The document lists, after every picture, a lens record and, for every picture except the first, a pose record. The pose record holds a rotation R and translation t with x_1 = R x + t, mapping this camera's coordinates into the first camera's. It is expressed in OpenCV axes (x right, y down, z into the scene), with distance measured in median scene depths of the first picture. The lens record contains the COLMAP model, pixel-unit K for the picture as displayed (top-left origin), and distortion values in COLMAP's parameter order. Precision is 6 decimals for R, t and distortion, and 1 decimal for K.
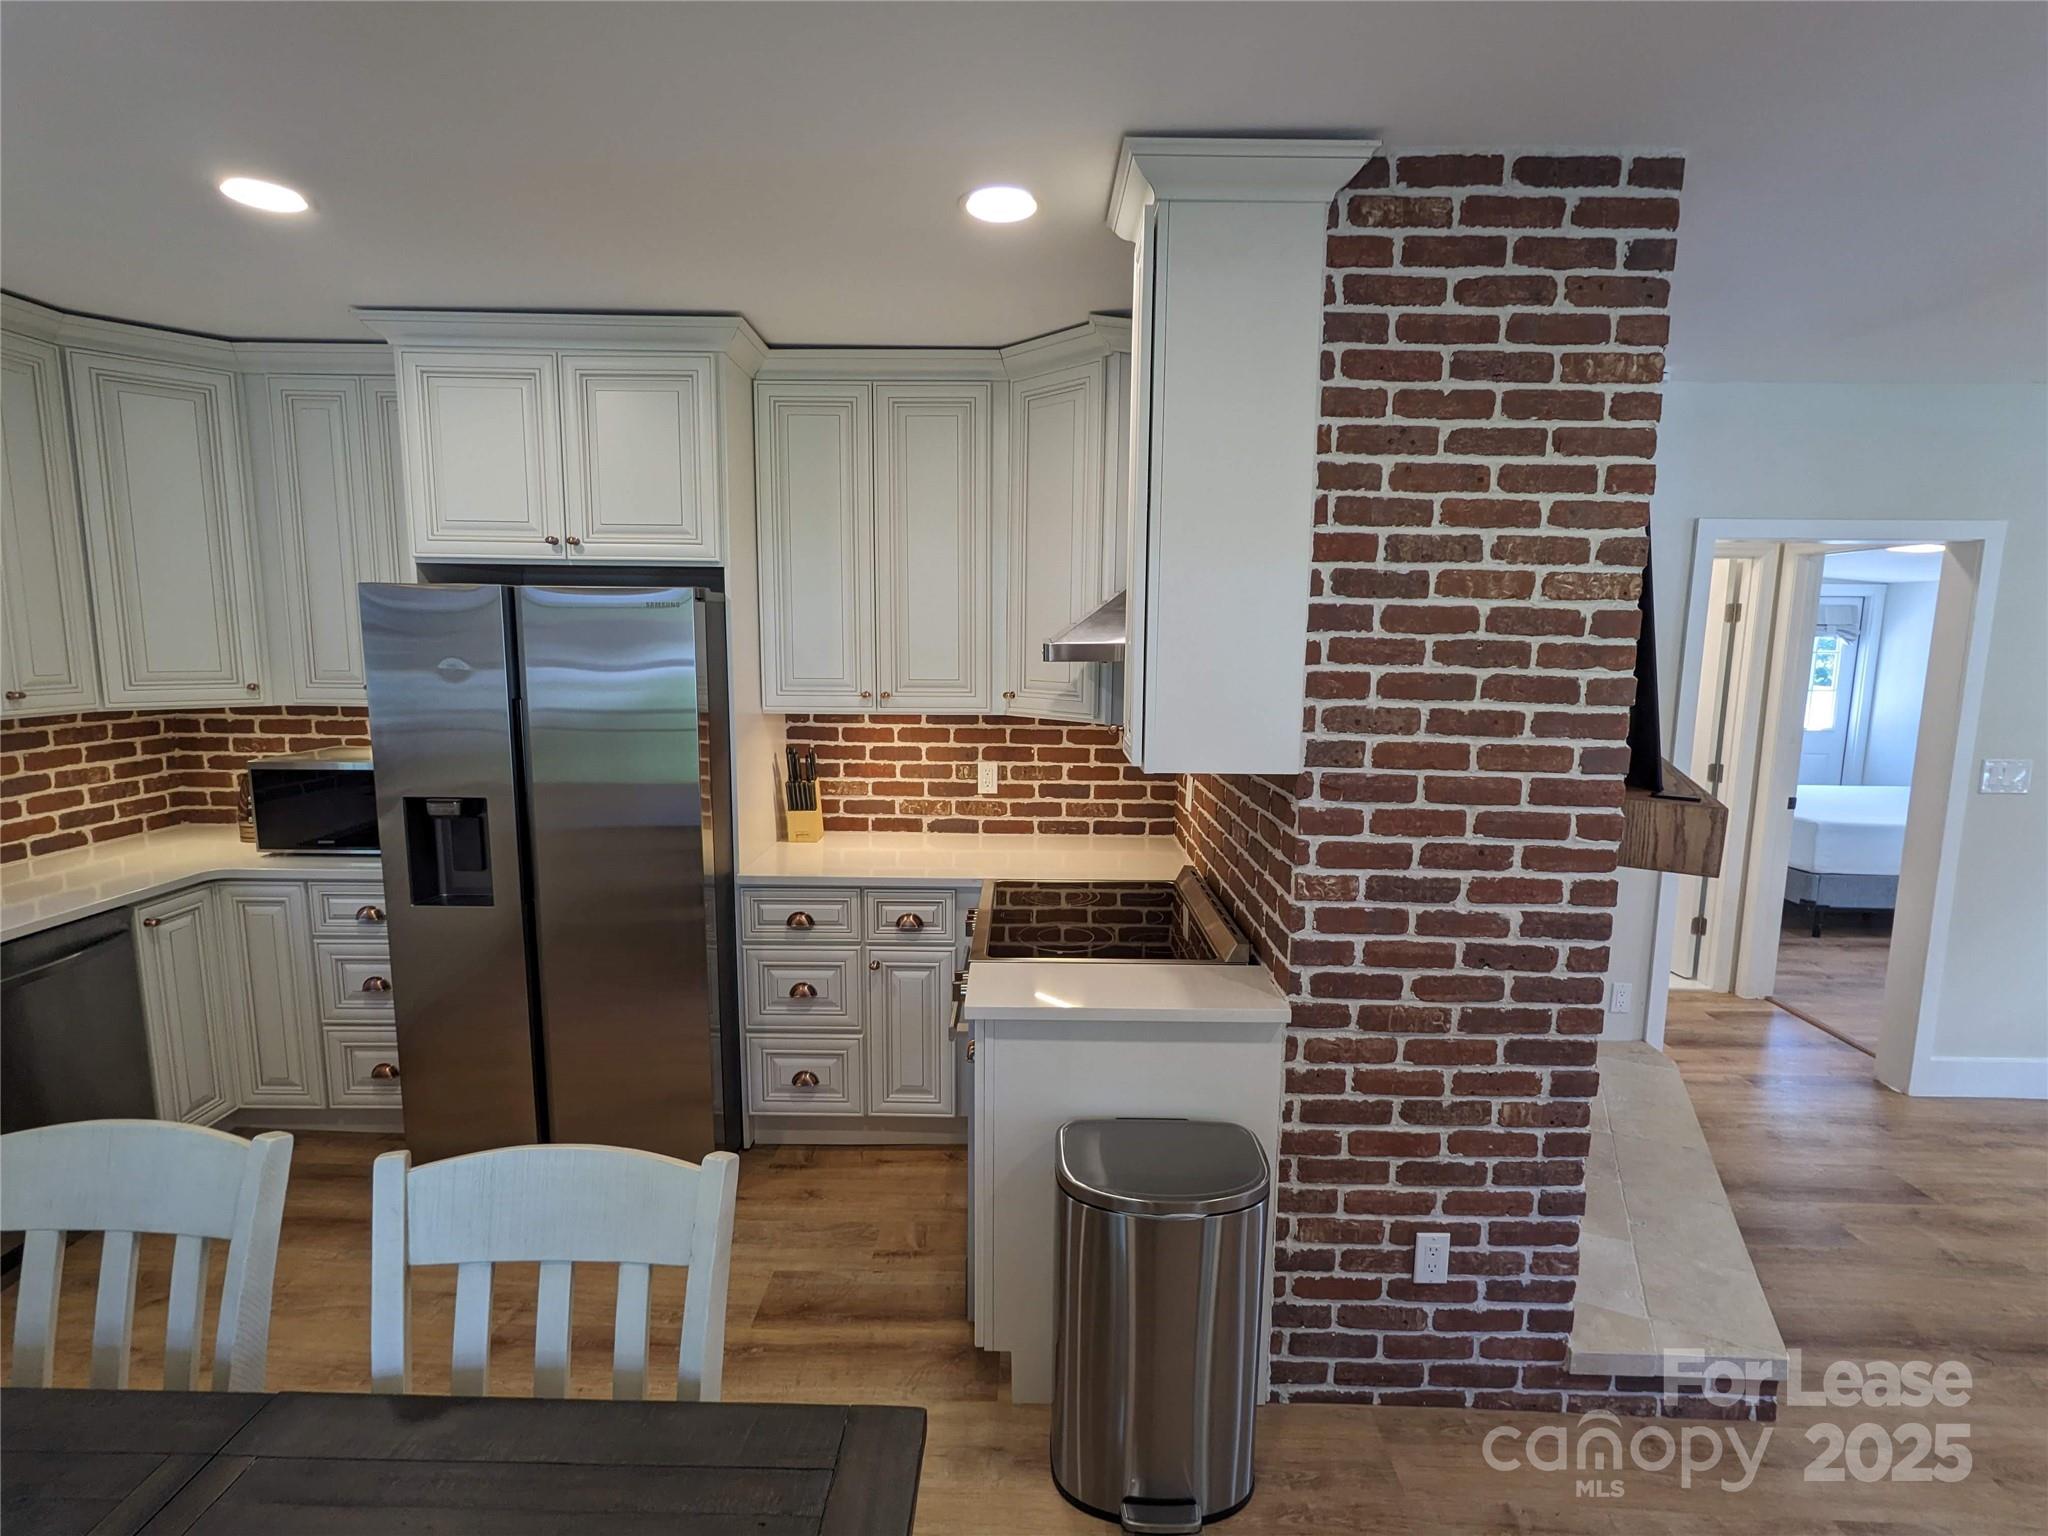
lens RADIAL K [[986.2, 0, 1026.5], [0, 986.2, 770.4], [0, 0, 1]] dist [-0.016031, 0.017034]
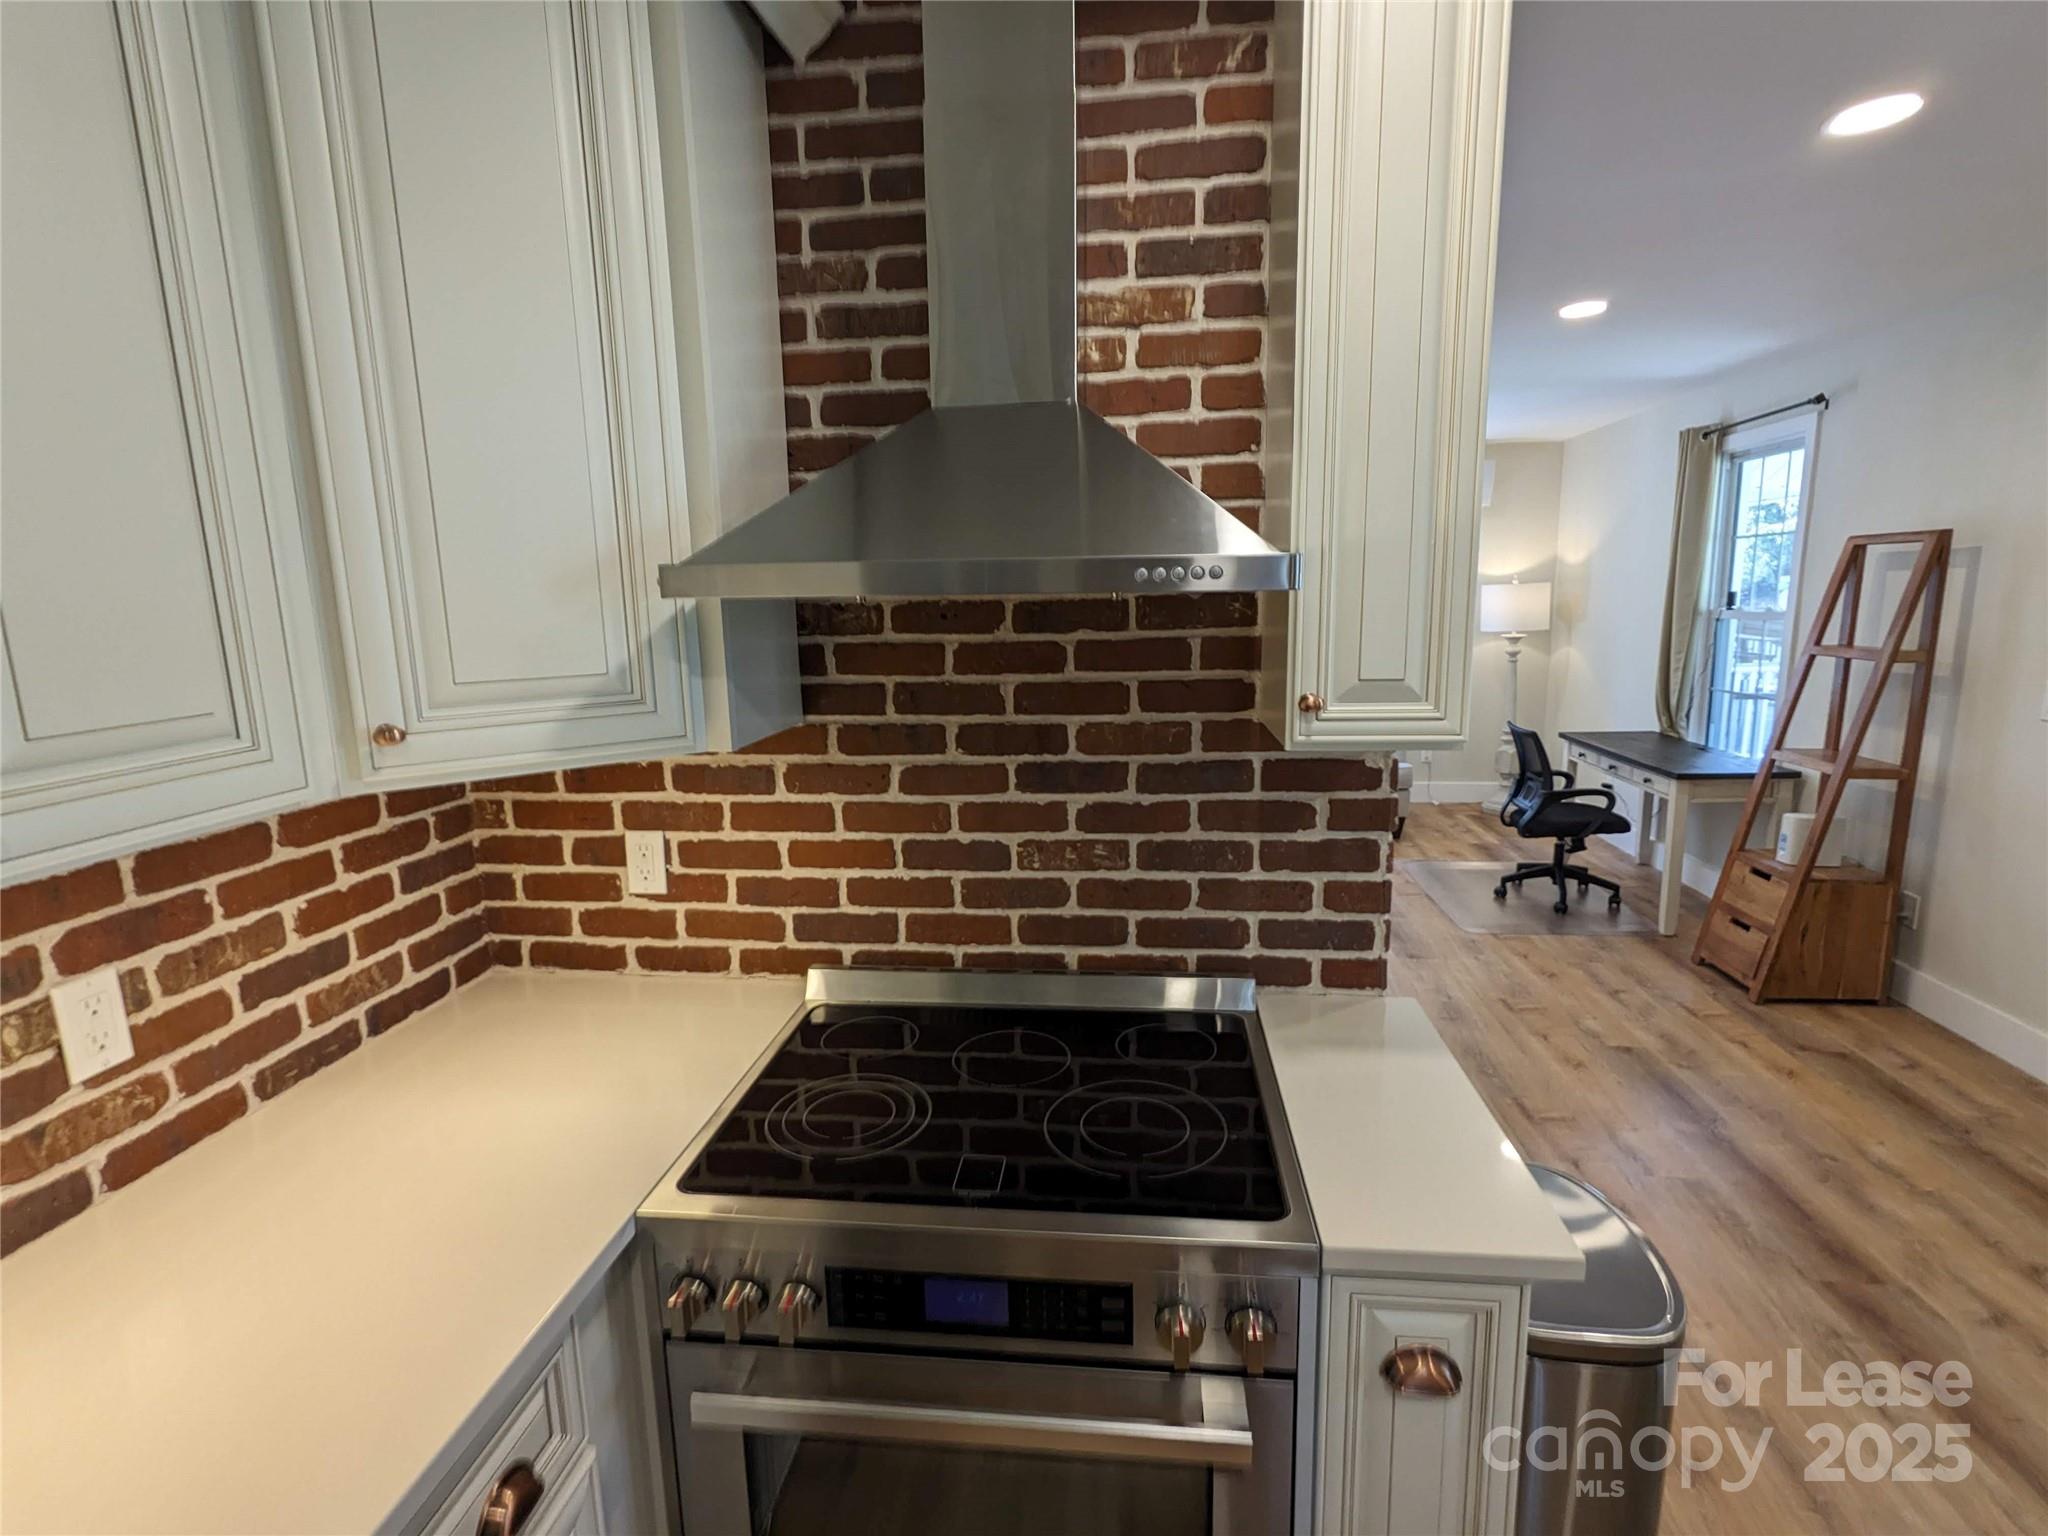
lens RADIAL K [[986.2, 0, 1026.5], [0, 986.2, 770.4], [0, 0, 1]] dist [-0.016031, 0.017034]
pose [[0.112364, -0.192178, 0.974906, -0.523455], [0.162416, 0.971477, 0.172782, -0.136549], [-0.980304, 0.138926, 0.140372, 1.135916]]
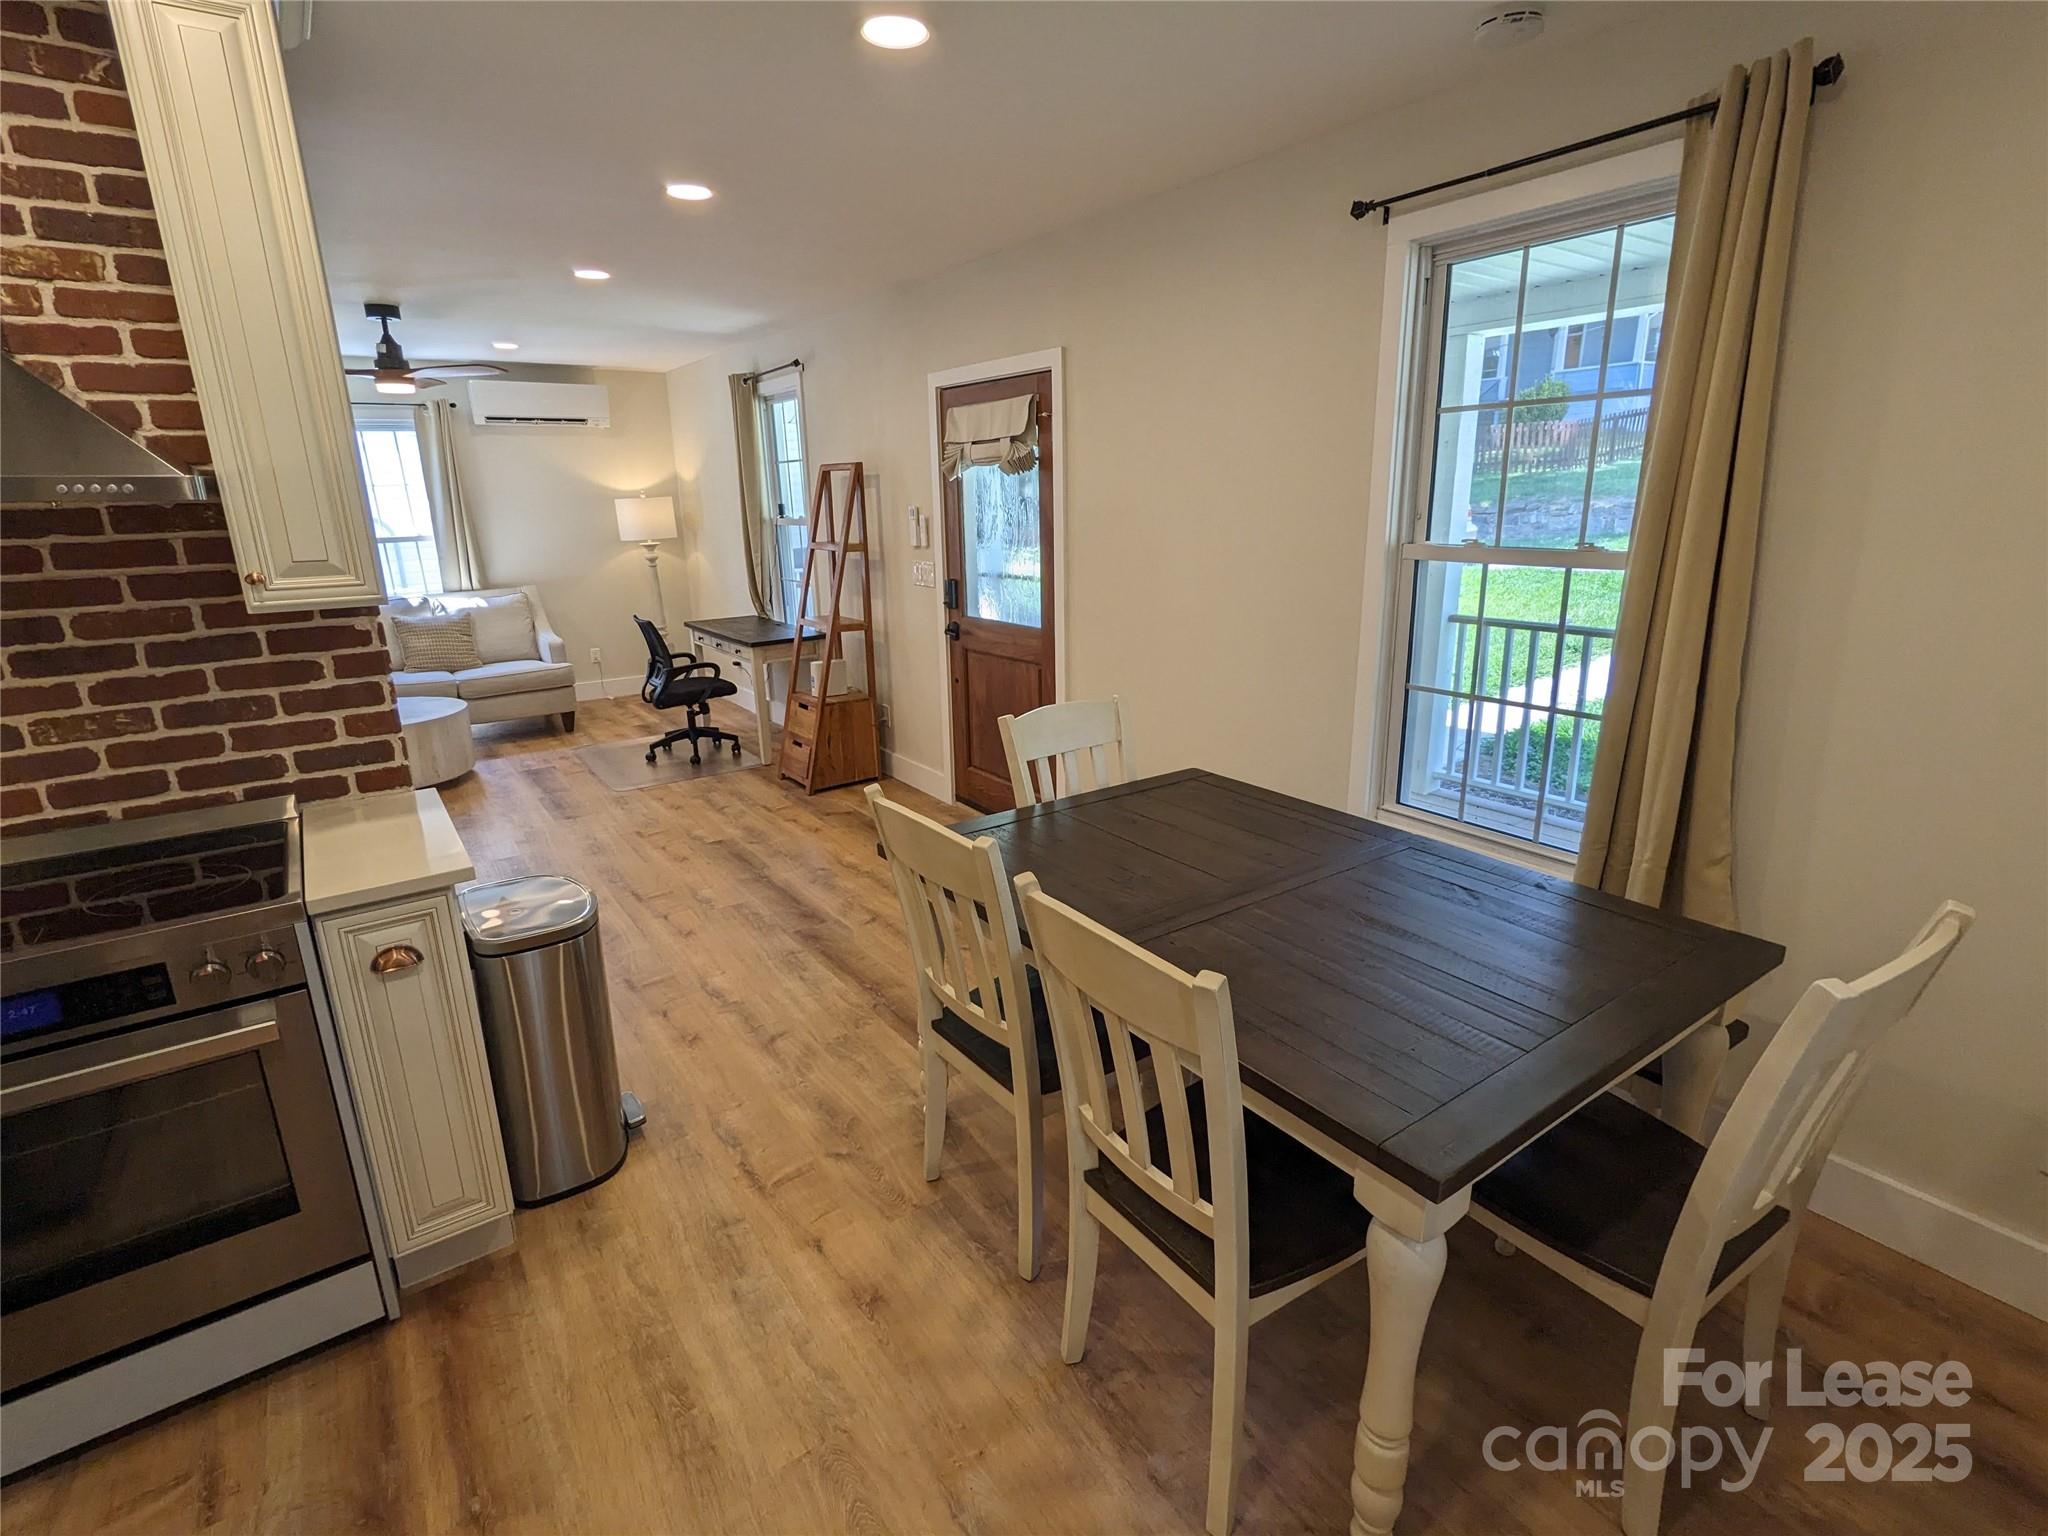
lens RADIAL K [[986.9, 0, 1024.0], [0, 986.9, 768.0], [0, 0, 1]] dist [0.001262, 0.000711]
pose [[-0.584110, -0.221711, 0.780807, -1.059969], [0.125315, 0.925803, 0.356629, -0.117007], [-0.801943, 0.306157, -0.512987, 0.995948]]
